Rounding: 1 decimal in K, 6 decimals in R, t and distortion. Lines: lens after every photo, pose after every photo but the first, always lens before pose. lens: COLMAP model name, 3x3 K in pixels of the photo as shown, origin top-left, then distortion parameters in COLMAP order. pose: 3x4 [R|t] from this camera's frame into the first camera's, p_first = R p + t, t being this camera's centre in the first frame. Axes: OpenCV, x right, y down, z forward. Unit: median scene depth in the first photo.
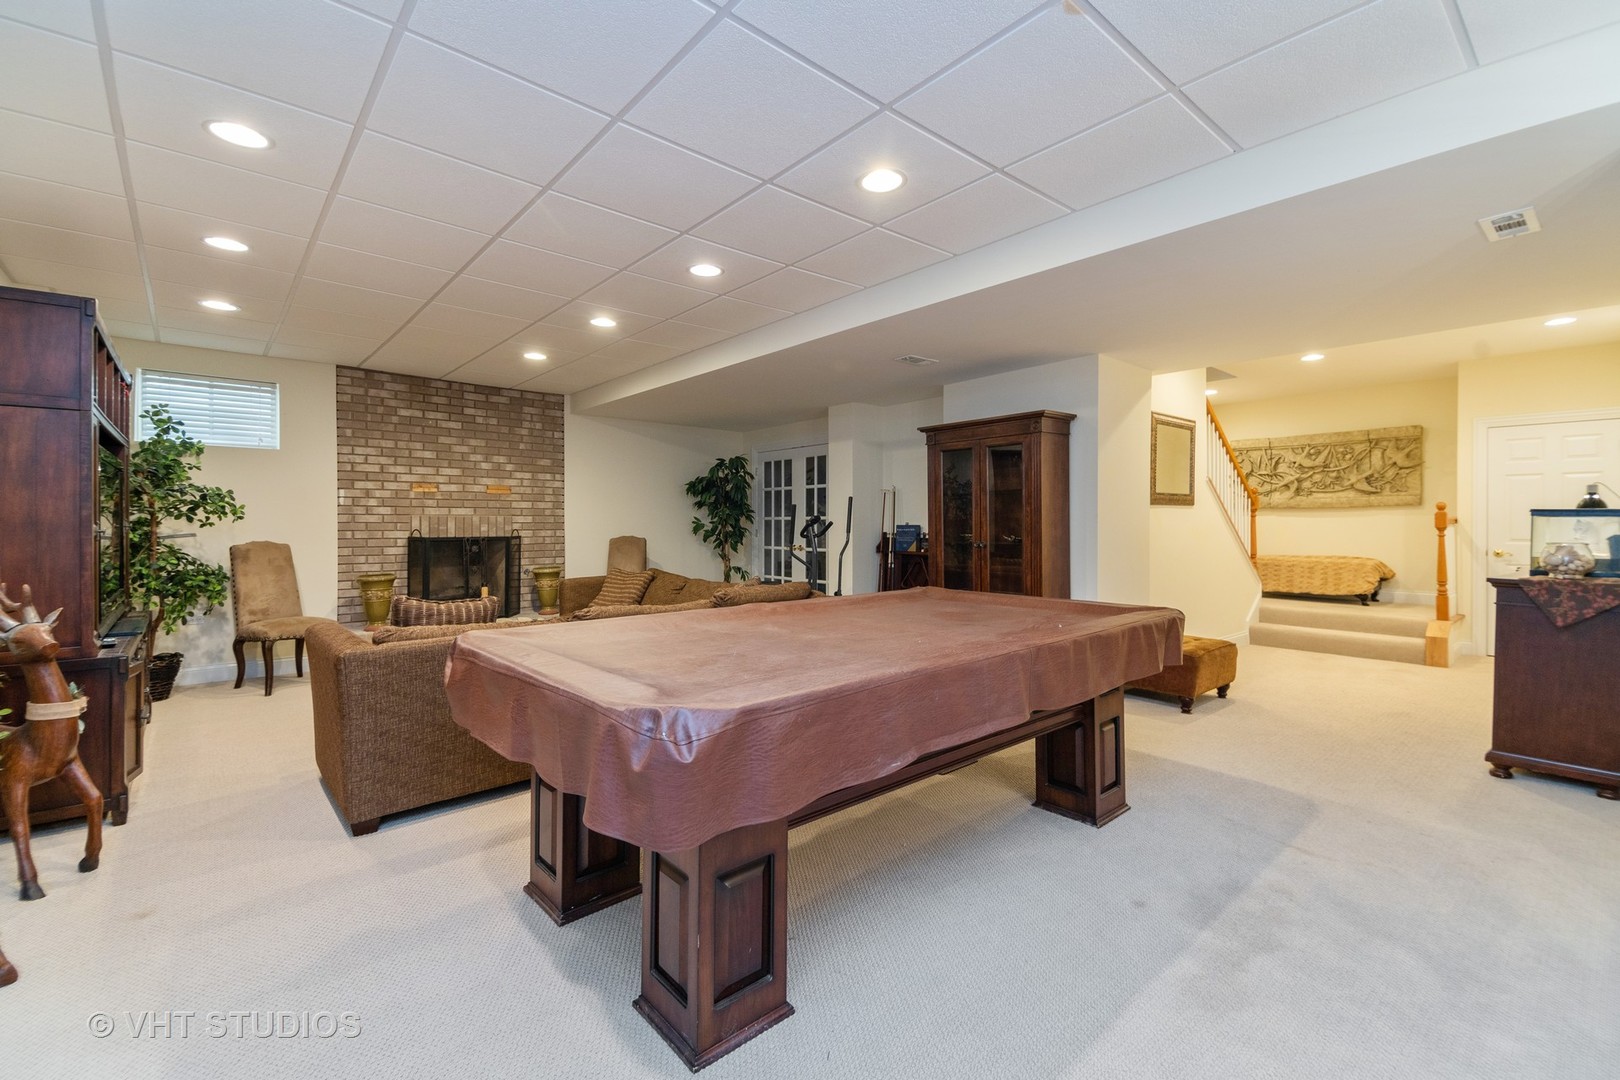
lens RADIAL K [[692.0, 0, 814.1], [0, 692.0, 525.3], [0, 0, 1]] dist [0.110106, -0.051699]
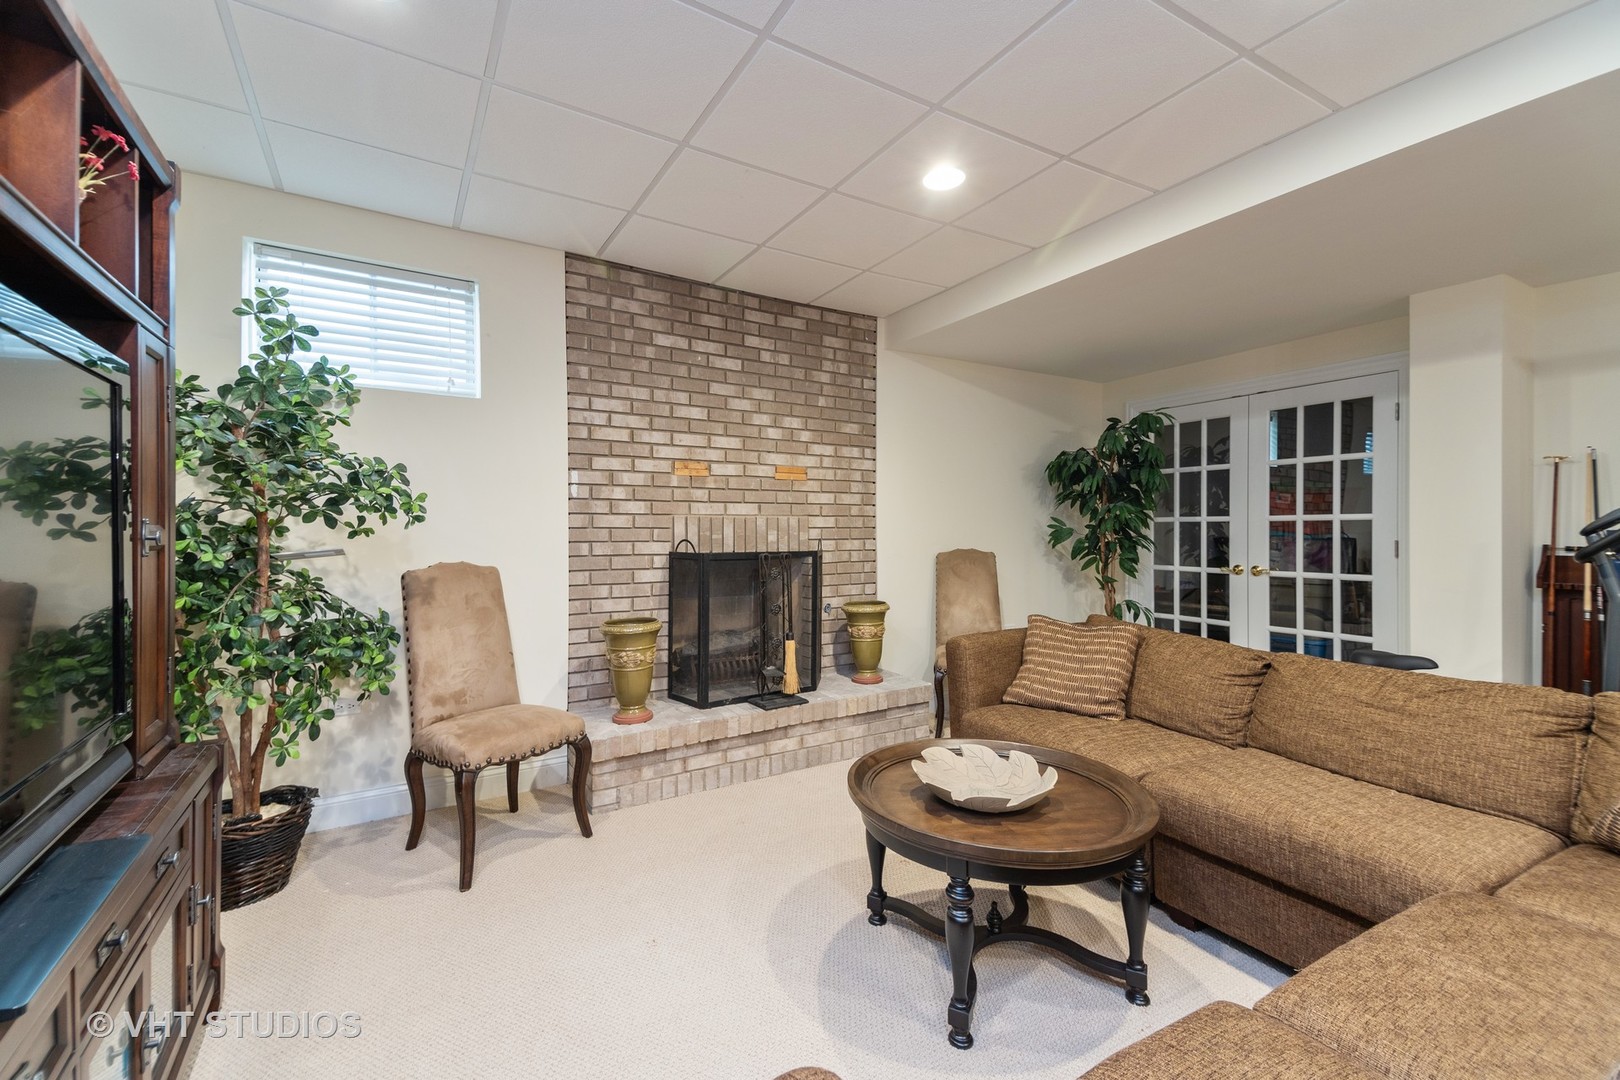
lens RADIAL K [[692.0, 0, 814.1], [0, 692.0, 525.3], [0, 0, 1]] dist [0.110106, -0.051699]
pose [[0.986485, -0.004034, -0.163802, -0.370177], [0.002738, 0.999963, -0.008140, -0.000904], [0.163829, 0.007582, 0.986460, 0.469685]]
